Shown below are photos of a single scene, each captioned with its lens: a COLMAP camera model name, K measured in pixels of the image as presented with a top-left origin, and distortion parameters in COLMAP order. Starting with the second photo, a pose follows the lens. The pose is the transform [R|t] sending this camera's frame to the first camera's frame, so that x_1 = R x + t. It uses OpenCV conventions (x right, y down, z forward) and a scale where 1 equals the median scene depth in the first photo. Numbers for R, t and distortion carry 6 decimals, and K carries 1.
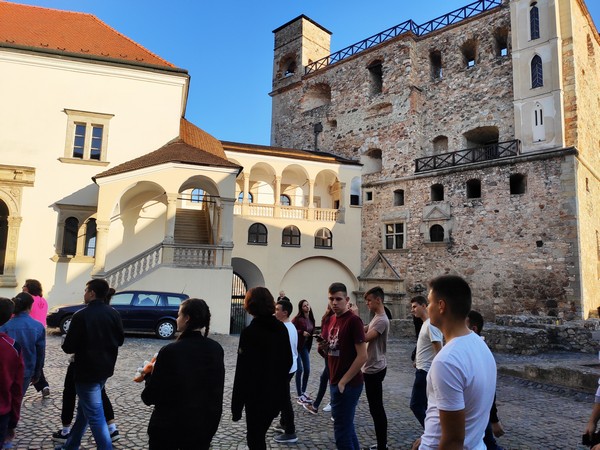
lens RADIAL K [[449.4, 0, 296.2], [0, 449.4, 227.7], [0, 0, 1]] dist [0.050435, -0.076768]
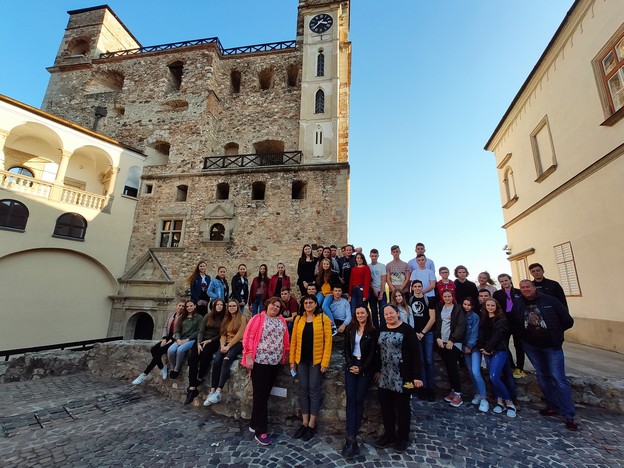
lens RADIAL K [[273.7, 0, 316.0], [0, 273.7, 234.5], [0, 0, 1]] dist [-0.023907, 0.006956]
pose [[0.809849, 0.128338, 0.572429, 0.146017], [-0.071909, 0.990135, -0.120255, 0.067192], [-0.582215, 0.056226, 0.811088, 0.399354]]
